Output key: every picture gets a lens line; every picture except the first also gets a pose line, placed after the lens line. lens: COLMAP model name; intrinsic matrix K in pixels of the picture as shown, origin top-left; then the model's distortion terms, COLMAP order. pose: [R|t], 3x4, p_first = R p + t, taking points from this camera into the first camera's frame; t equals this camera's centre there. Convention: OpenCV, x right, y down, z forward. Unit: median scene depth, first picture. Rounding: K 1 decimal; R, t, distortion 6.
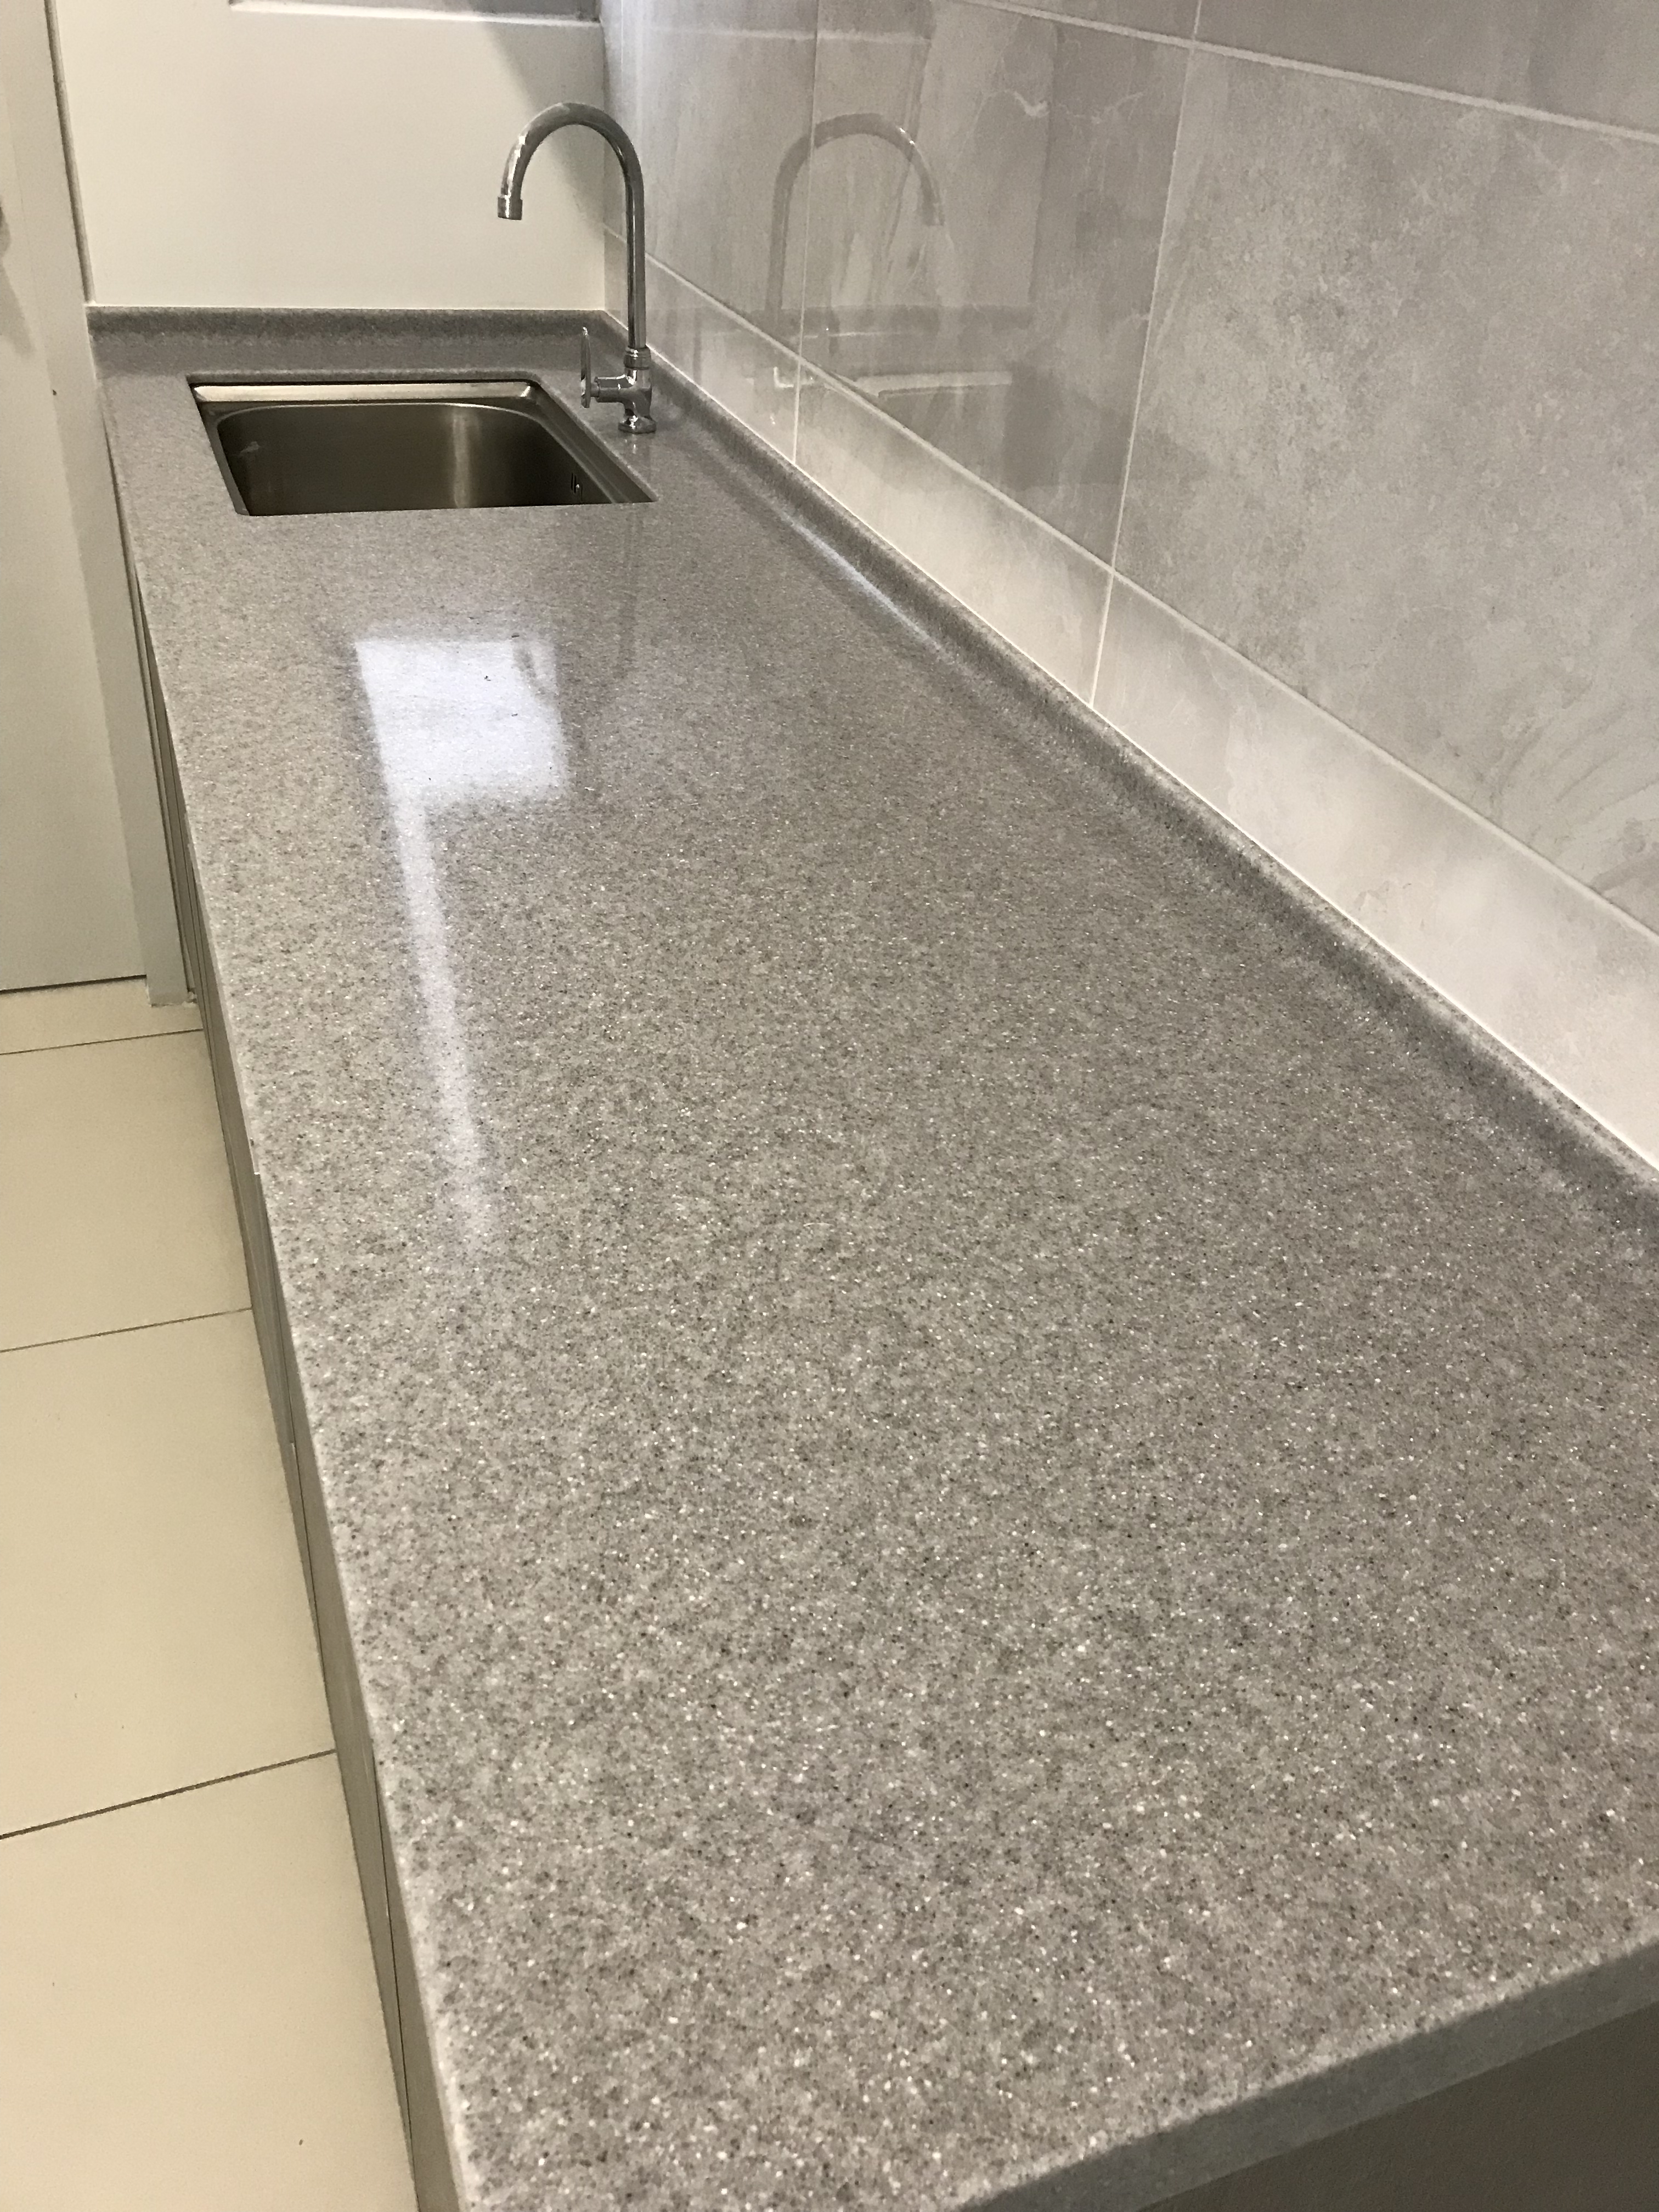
lens RADIAL K [[1814.0, 0, 837.6], [0, 1814.0, 1070.3], [0, 0, 1]] dist [0.032013, -0.014816]
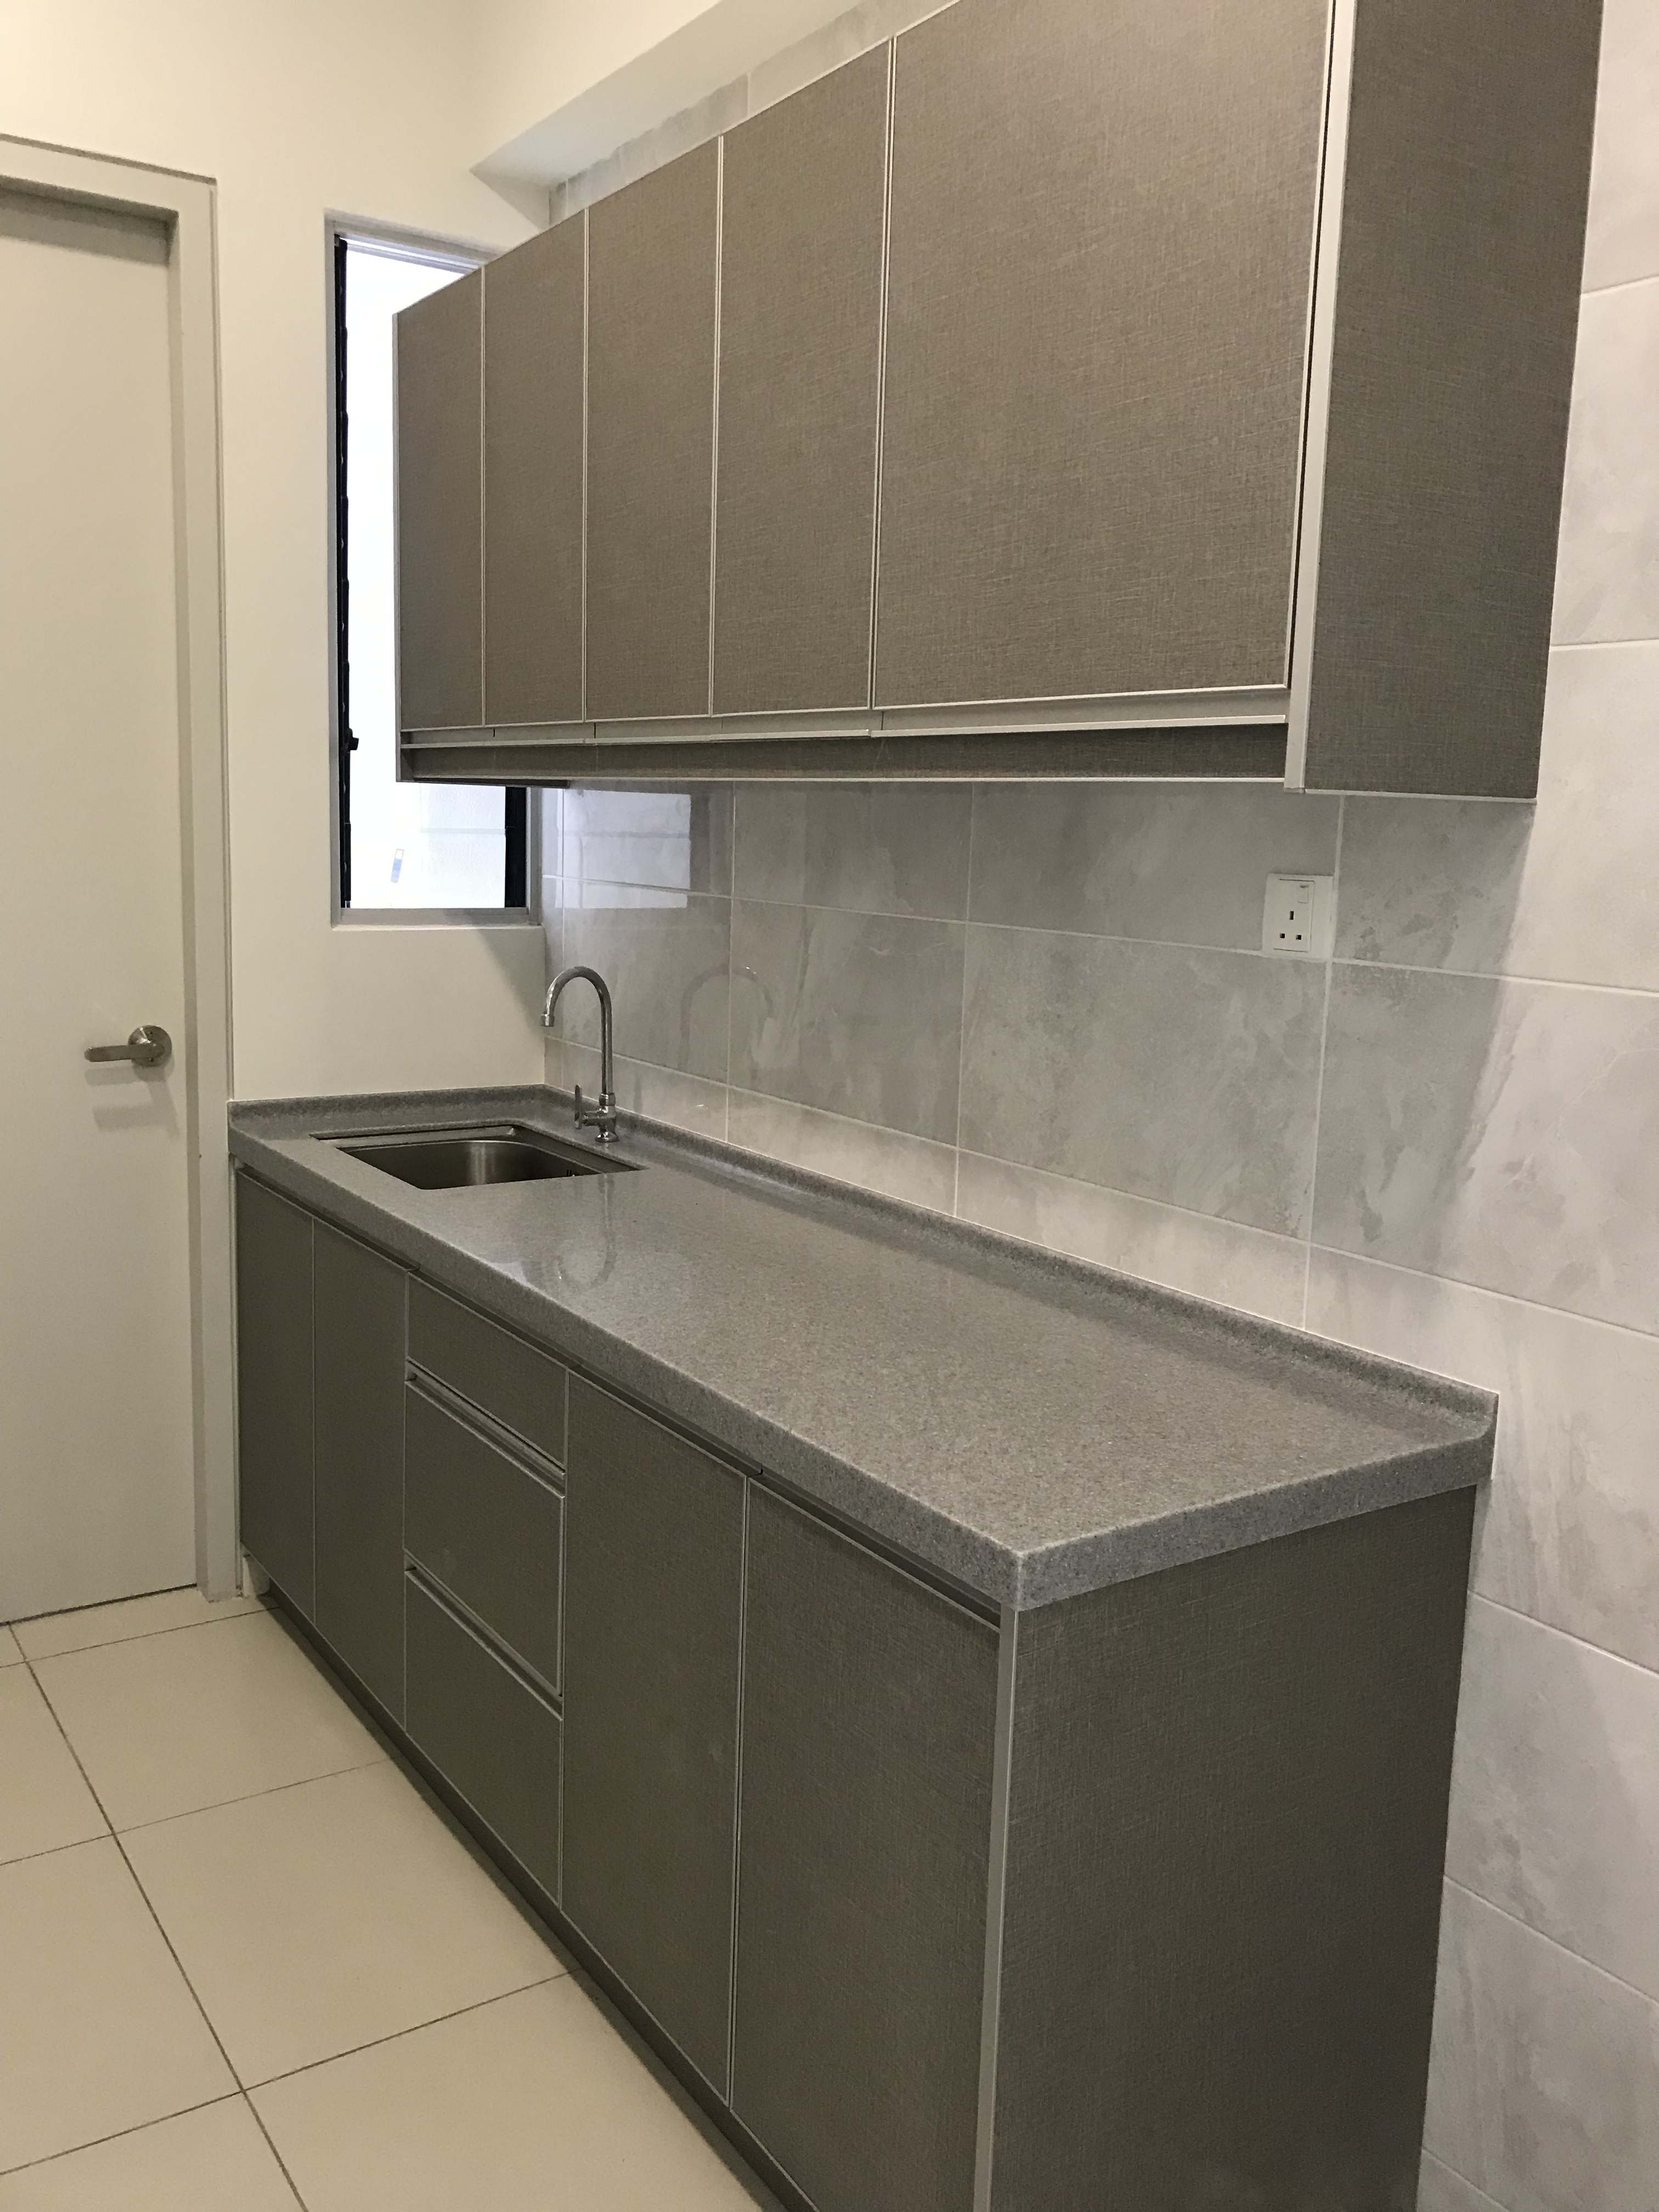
lens RADIAL K [[1831.3, 0, 829.5], [0, 1831.3, 1106.0], [0, 0, 1]] dist [0.185157, -0.002612]
pose [[0.972251, -0.074114, 0.221890, -0.512241], [0.156270, 0.911589, -0.380242, 0.511390], [-0.174092, 0.404366, 0.897875, -0.969308]]
